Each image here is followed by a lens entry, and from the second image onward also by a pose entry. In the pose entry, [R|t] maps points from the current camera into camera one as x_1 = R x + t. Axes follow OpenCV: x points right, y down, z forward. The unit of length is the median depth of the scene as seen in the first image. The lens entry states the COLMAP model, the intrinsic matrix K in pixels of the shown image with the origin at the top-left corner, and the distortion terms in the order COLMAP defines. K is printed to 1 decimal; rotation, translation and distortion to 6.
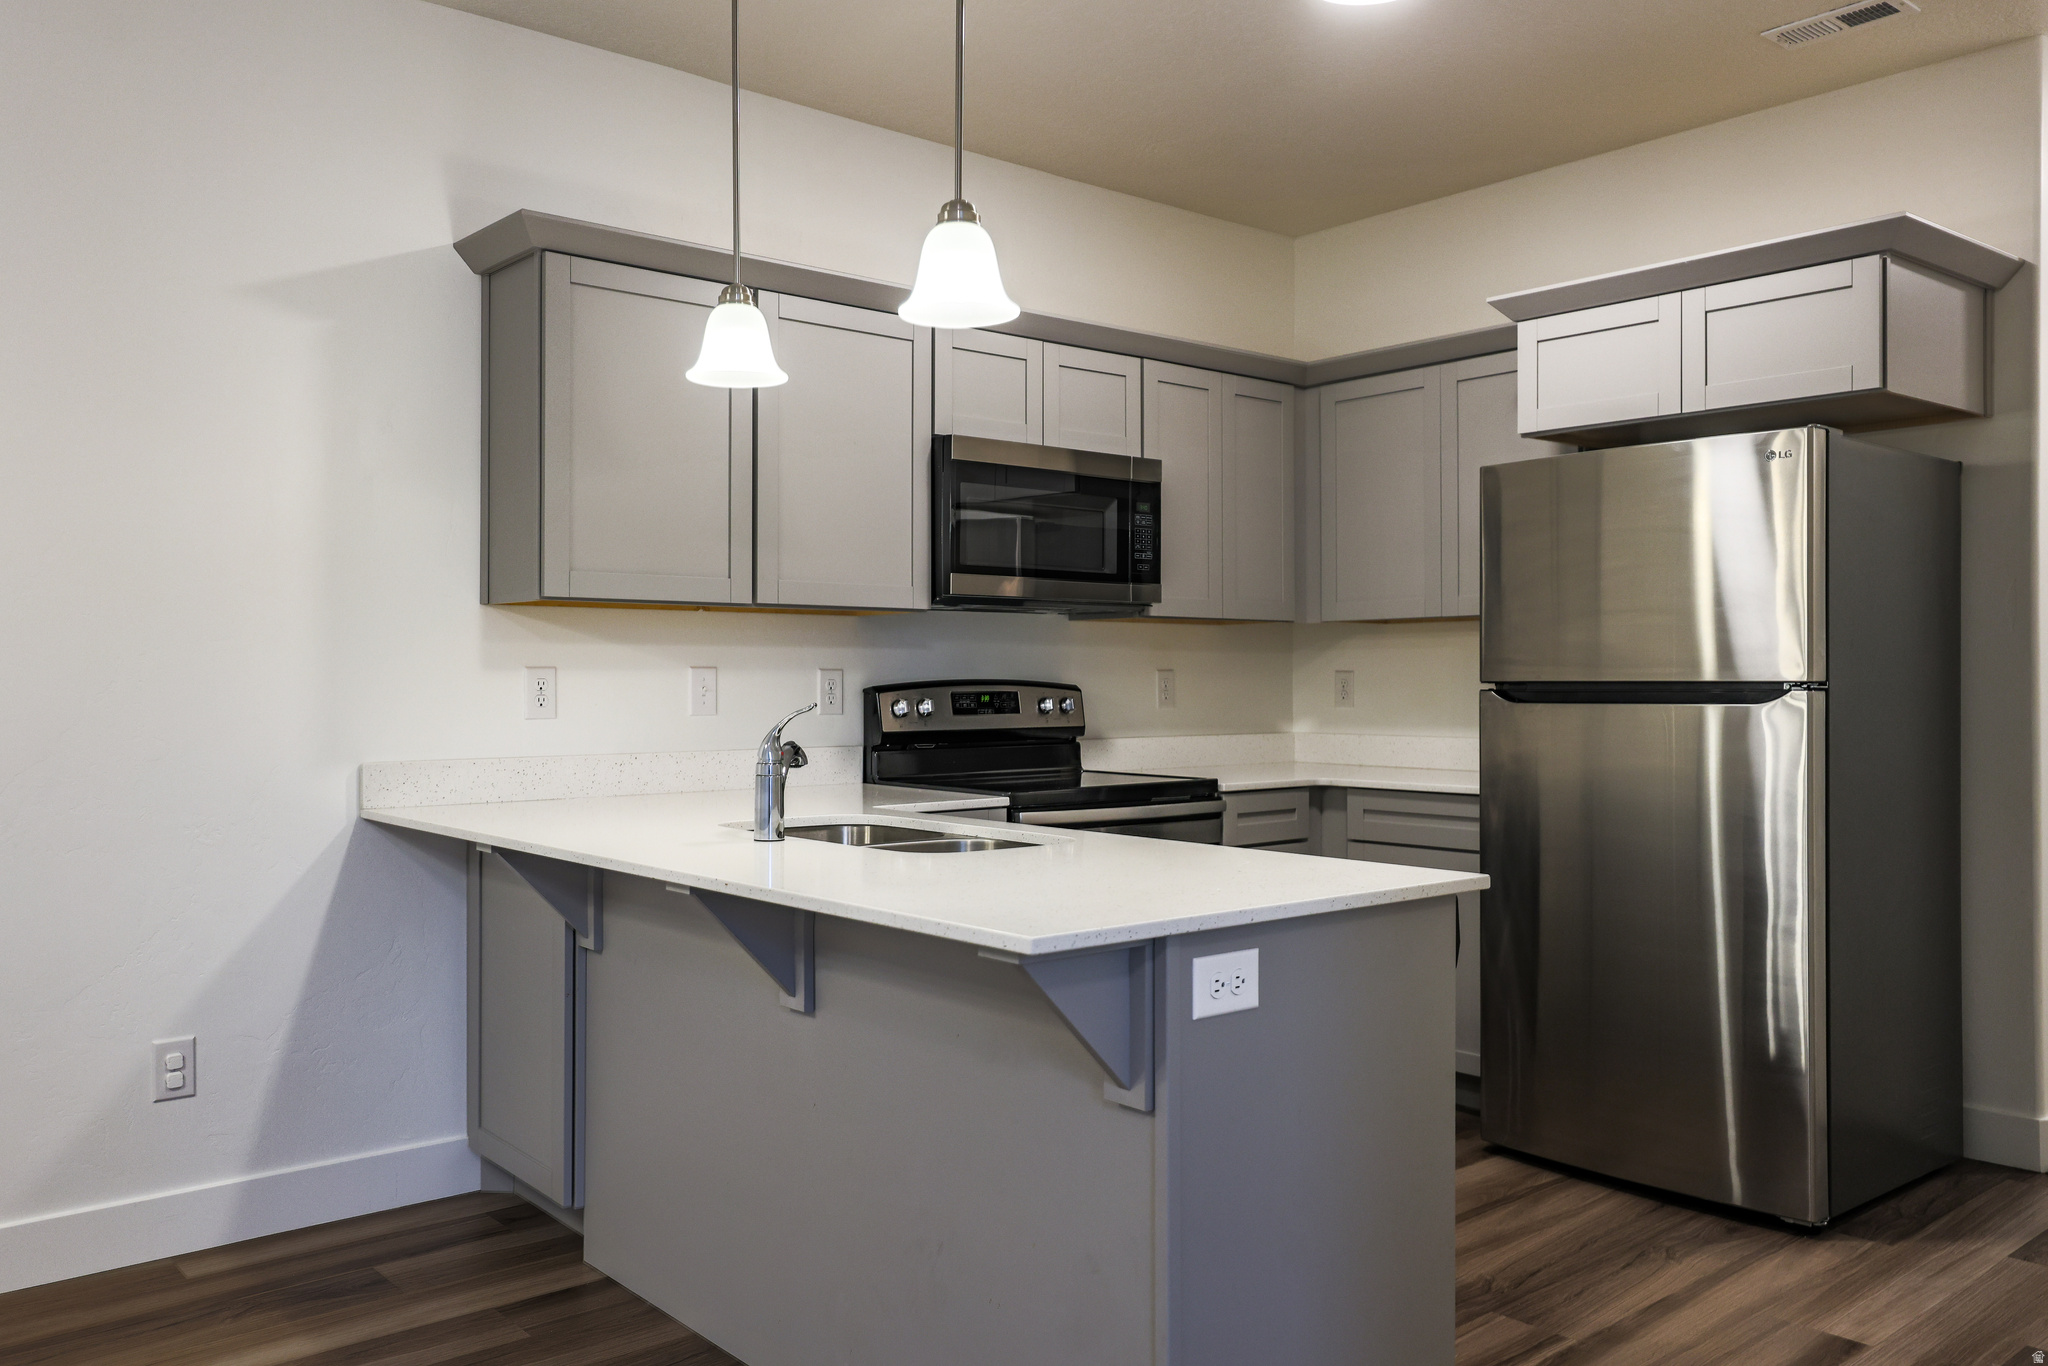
lens RADIAL K [[1592.7, 0, 1027.2], [0, 1592.7, 675.6], [0, 0, 1]] dist [0.002083, 0.002652]
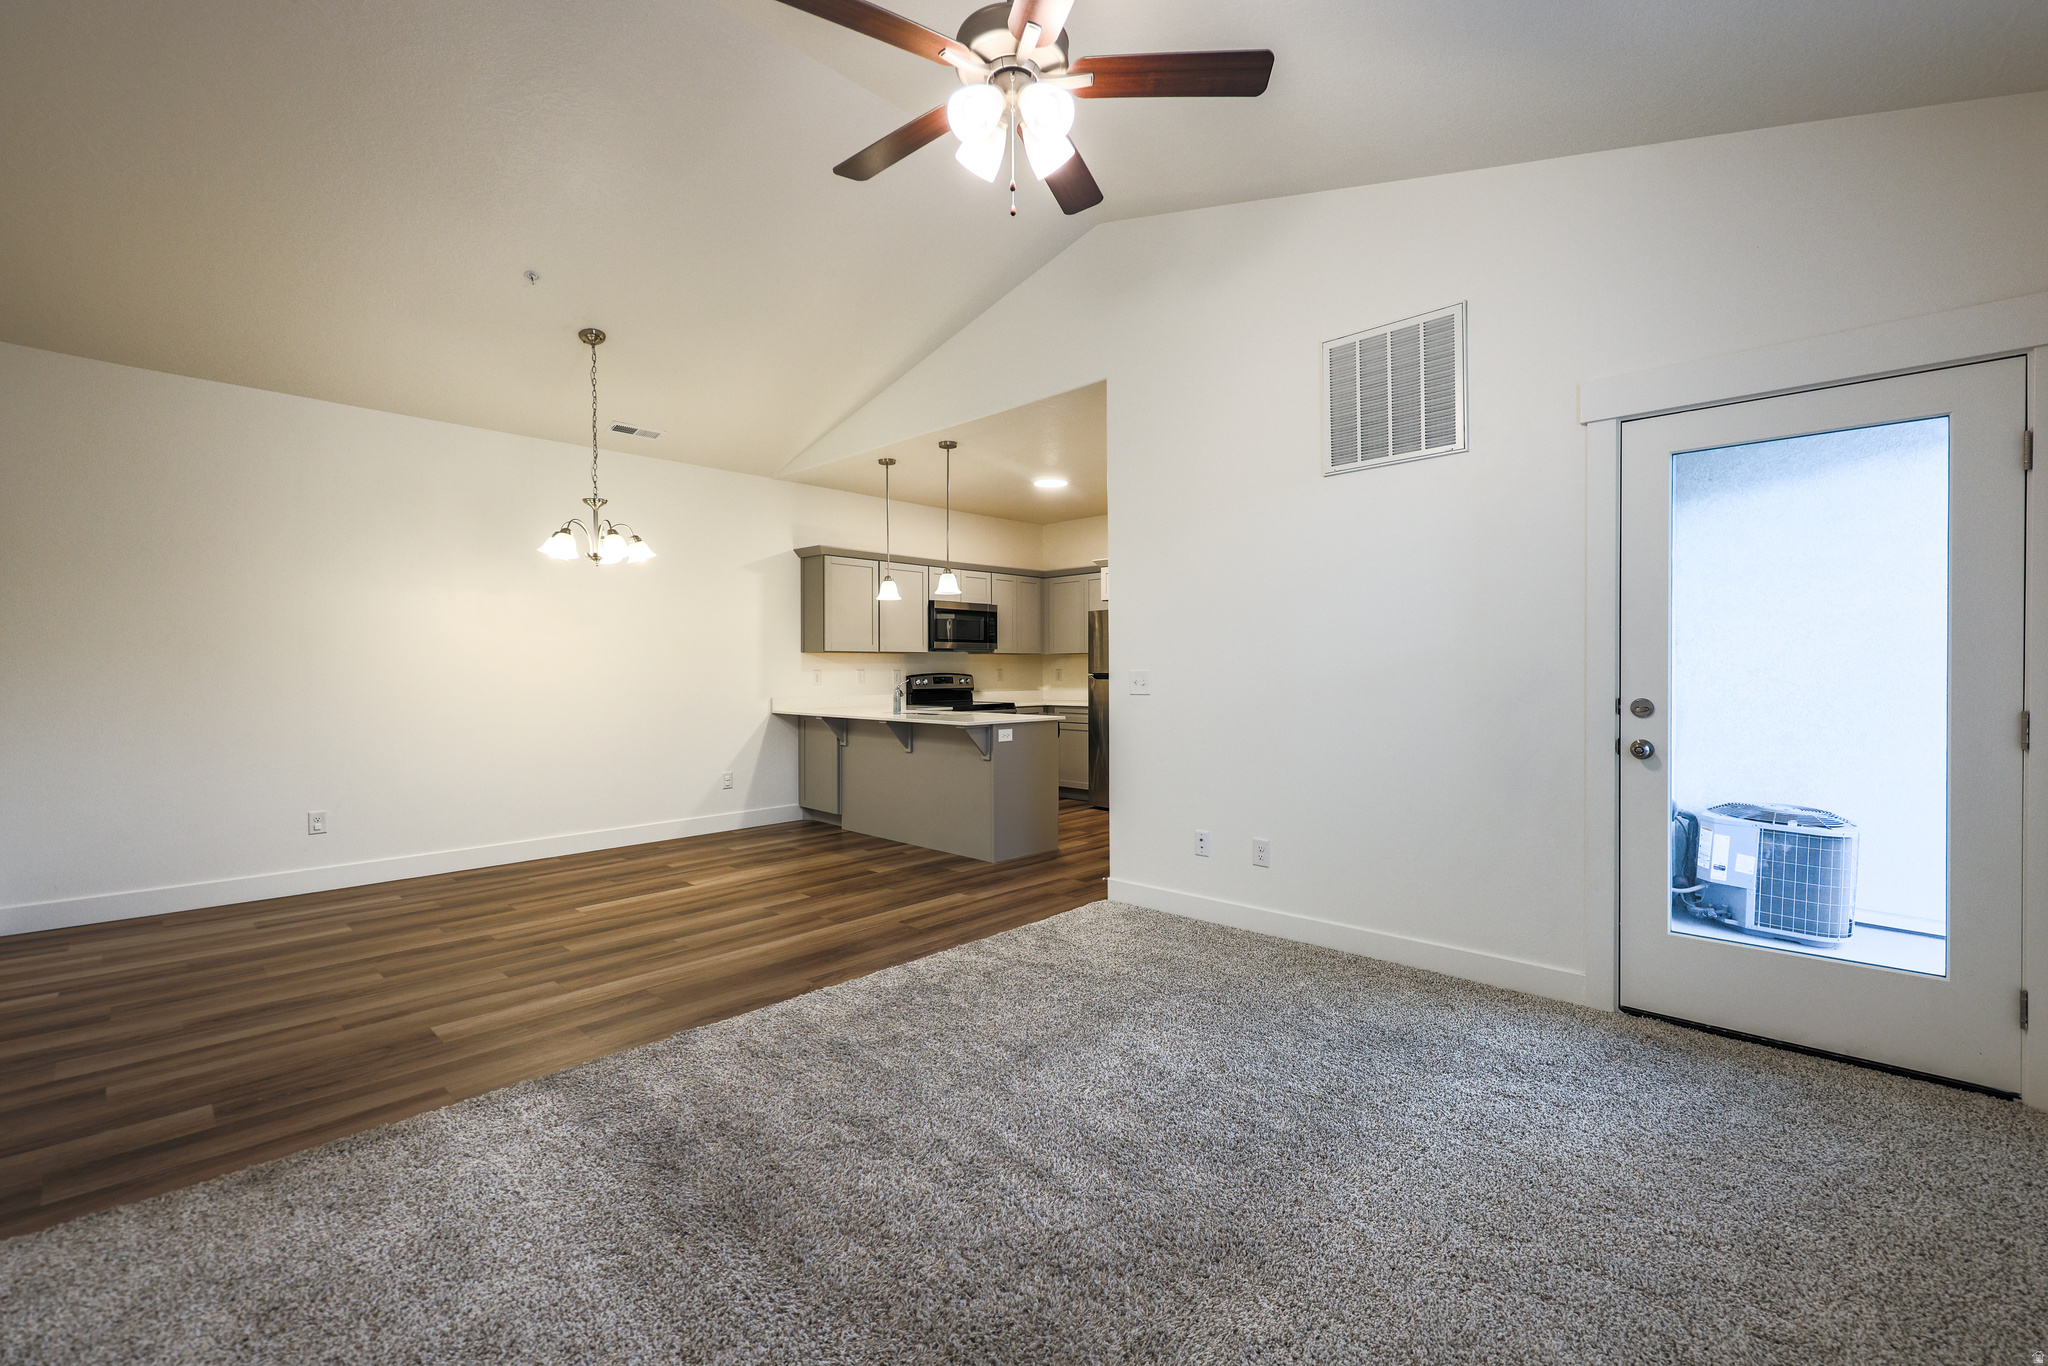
lens RADIAL K [[874.0, 0, 1022.2], [0, 874.0, 677.2], [0, 0, 1]] dist [0.000480, -0.000103]
pose [[0.995140, -0.004282, 0.098379, -0.046159], [0.003225, 0.999935, 0.010903, -0.008487], [-0.098419, -0.010532, 0.995089, -0.874344]]
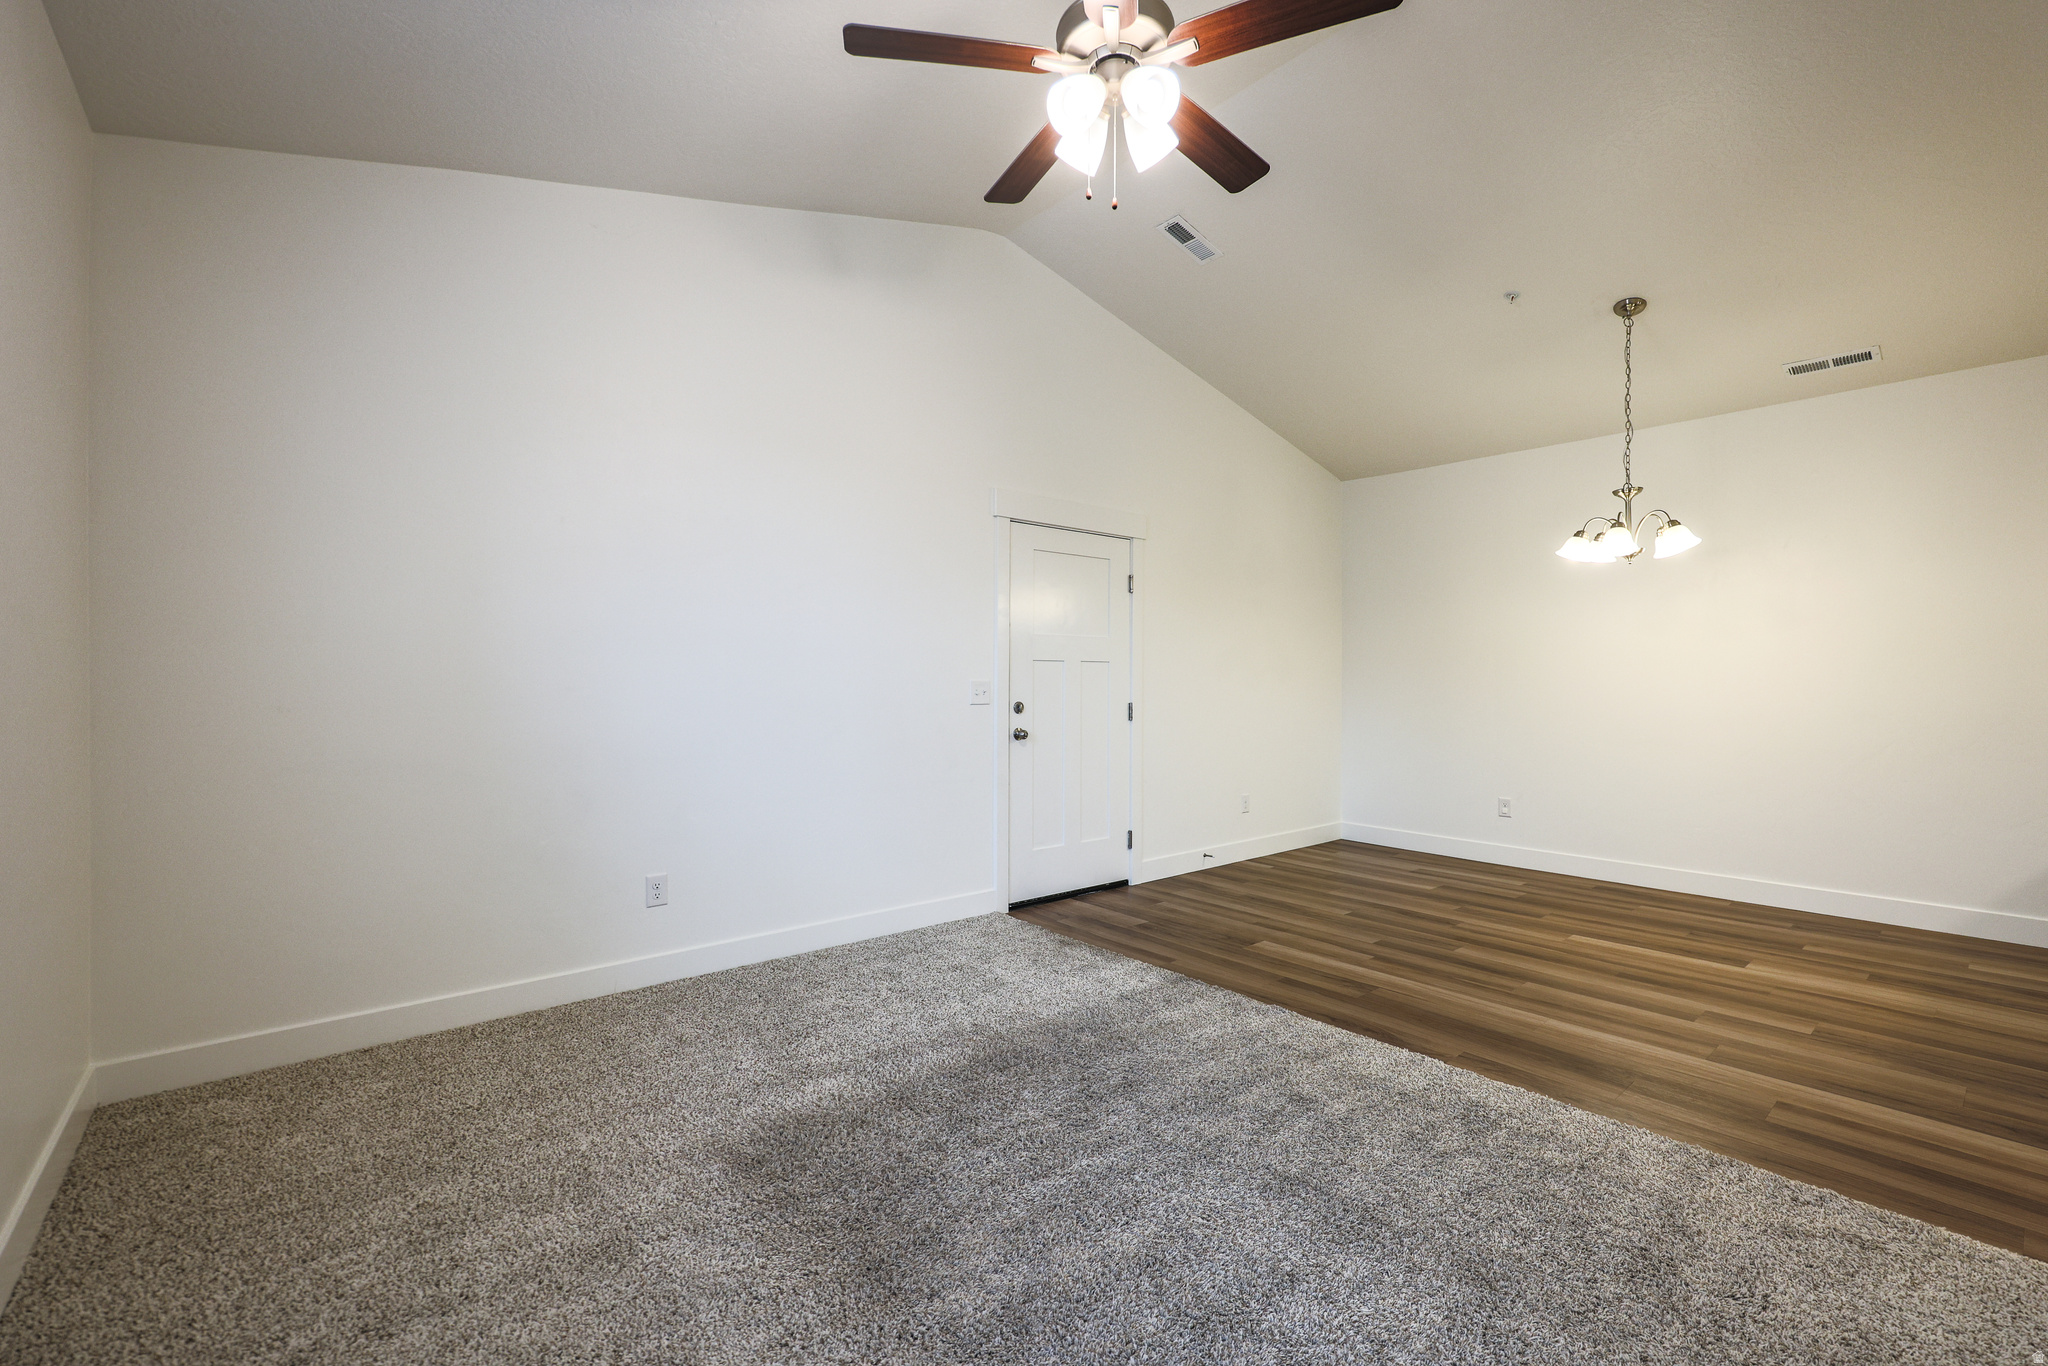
lens RADIAL K [[874.0, 0, 1022.2], [0, 874.0, 677.2], [0, 0, 1]] dist [0.000480, -0.000103]
pose [[-0.008460, 0.000568, -0.999964, 0.550895], [-0.000087, 1.000000, 0.000569, -0.011939], [0.999964, 0.000091, -0.008460, -0.358759]]
